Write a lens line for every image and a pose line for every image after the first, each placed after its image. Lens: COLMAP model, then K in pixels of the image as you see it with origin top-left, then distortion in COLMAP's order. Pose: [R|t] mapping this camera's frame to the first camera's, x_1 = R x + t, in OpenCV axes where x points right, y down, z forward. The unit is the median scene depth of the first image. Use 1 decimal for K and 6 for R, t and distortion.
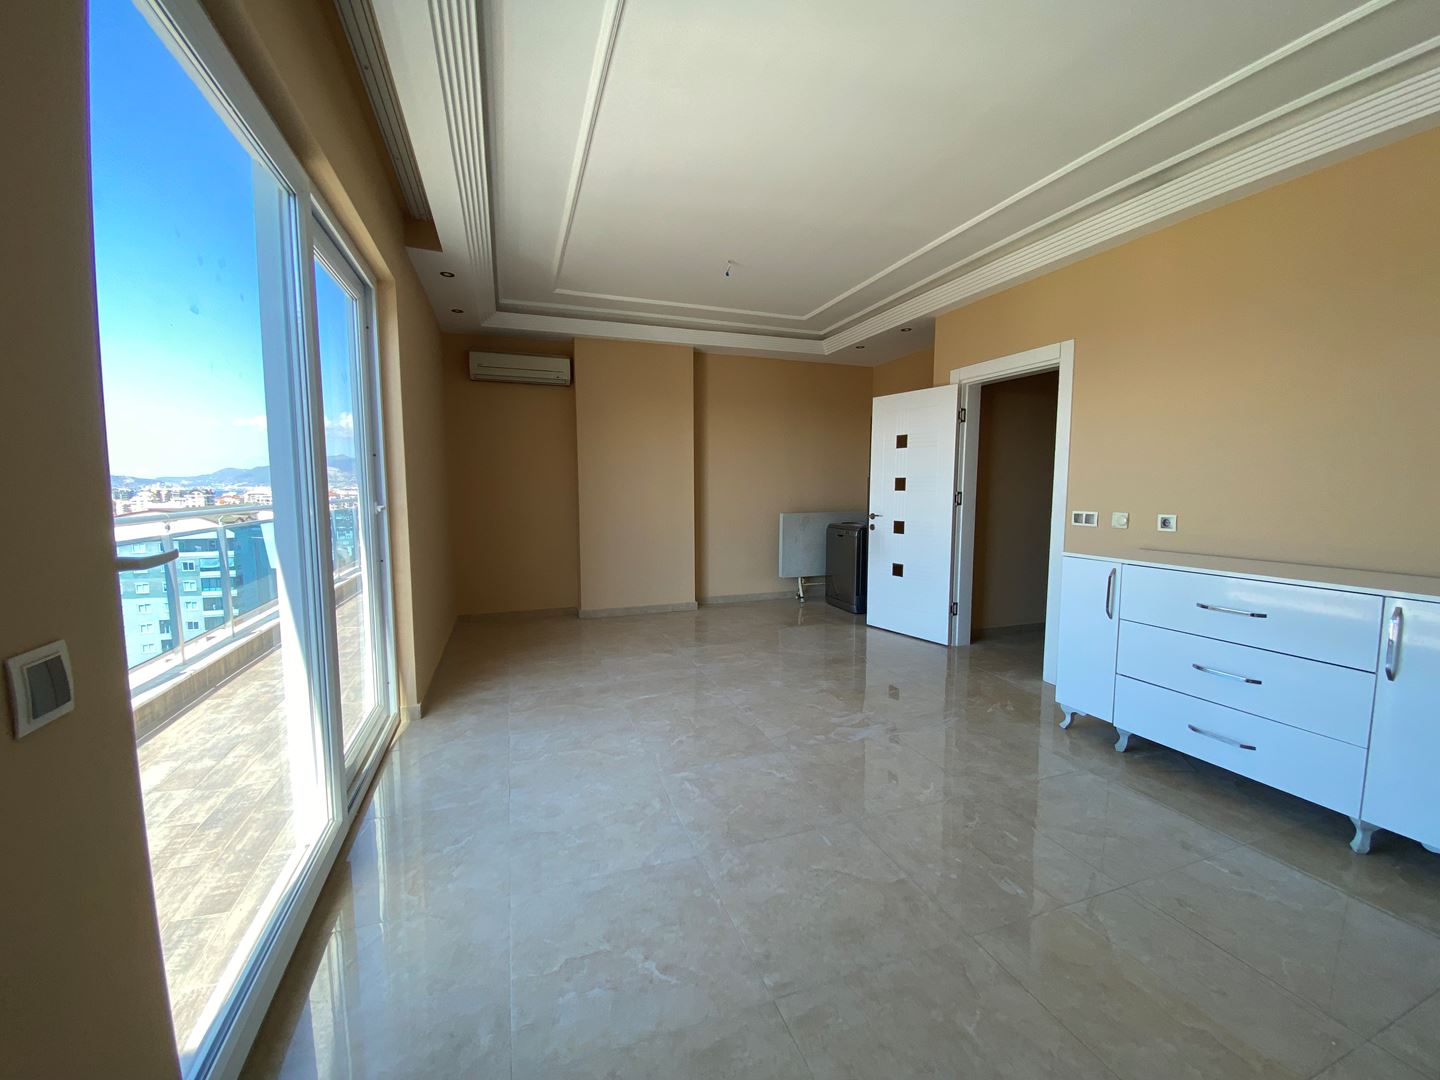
lens RADIAL K [[587.2, 0, 719.1], [0, 587.2, 537.0], [0, 0, 1]] dist [0.015391, -0.018047]
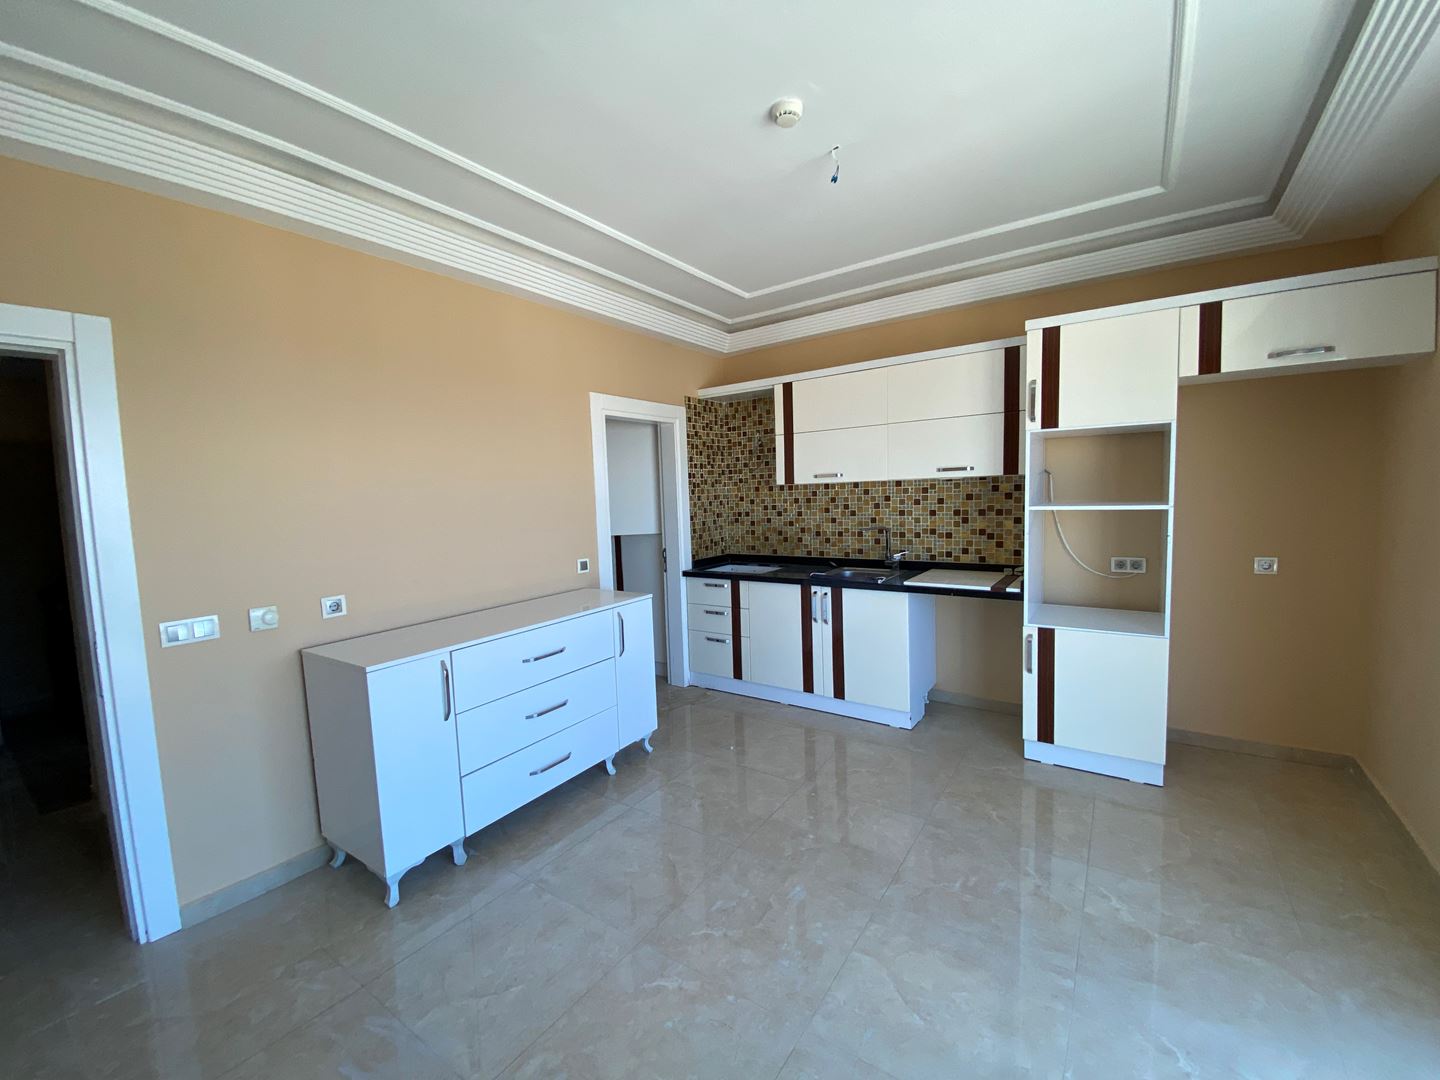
lens RADIAL K [[587.2, 0, 728.4], [0, 587.2, 539.1], [0, 0, 1]] dist [0.015391, -0.018047]
pose [[-0.585976, -0.043149, 0.809179, -0.289310], [0.108175, 0.985478, 0.130886, -0.227908], [-0.803076, 0.164229, -0.572799, 1.422251]]
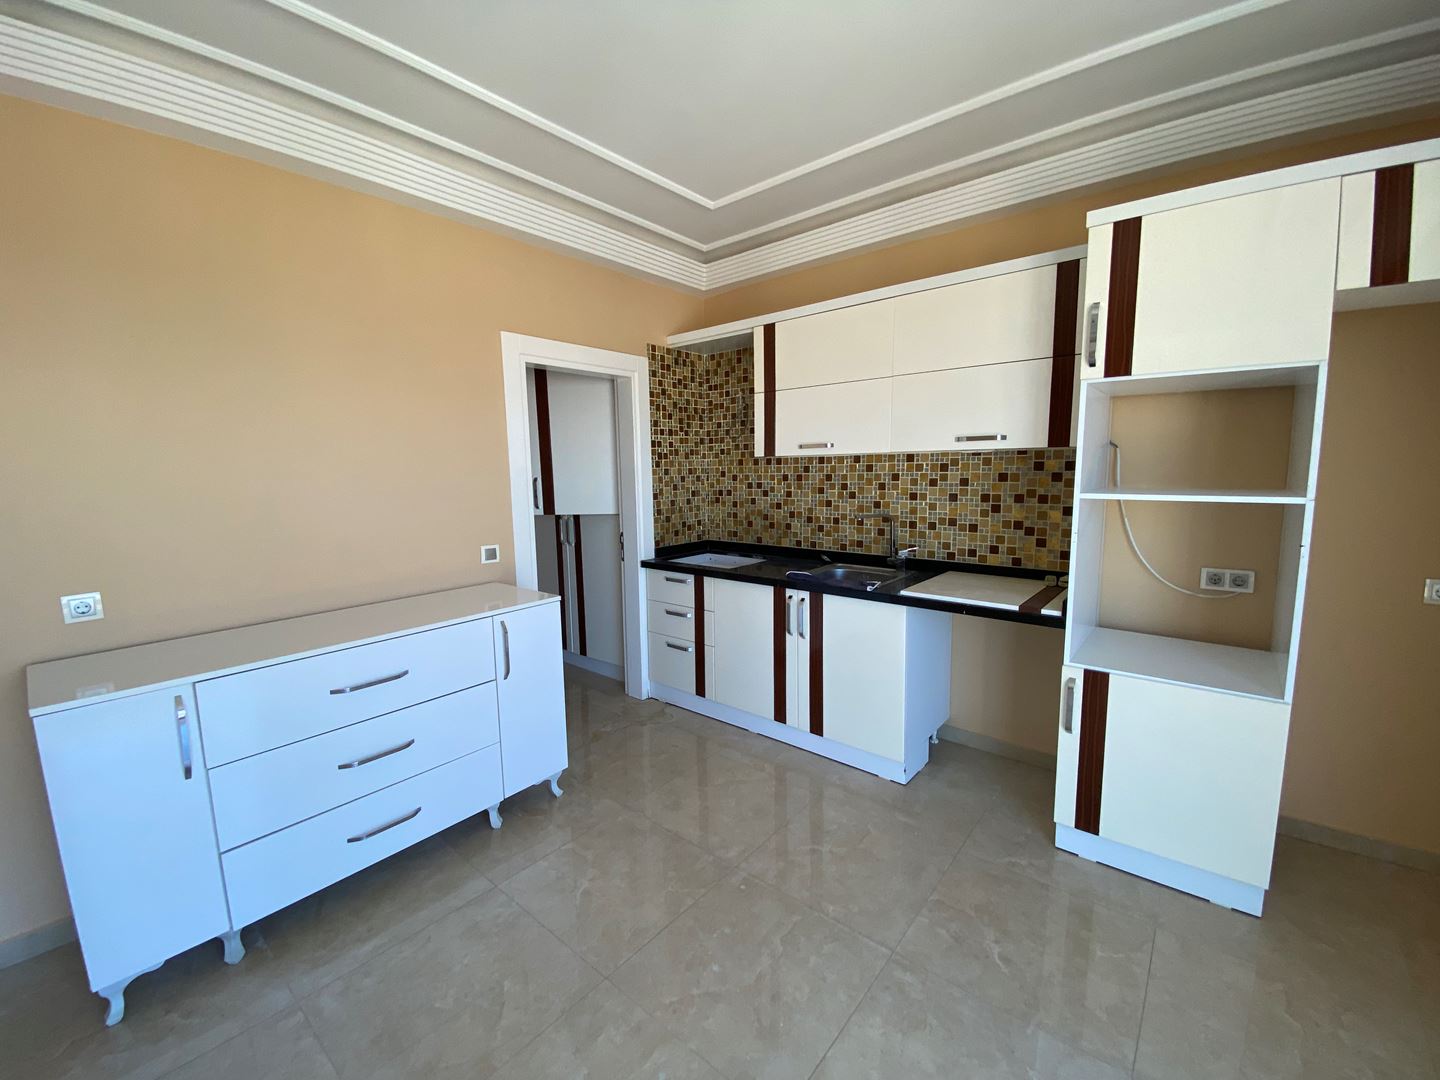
lens RADIAL K [[587.2, 0, 730.7], [0, 587.2, 539.2], [0, 0, 1]] dist [0.015391, -0.018047]
pose [[-0.507434, -0.095085, 0.856428, -0.110487], [0.093498, 0.981949, 0.164419, -0.180864], [-0.856603, 0.163506, -0.489384, 1.000267]]
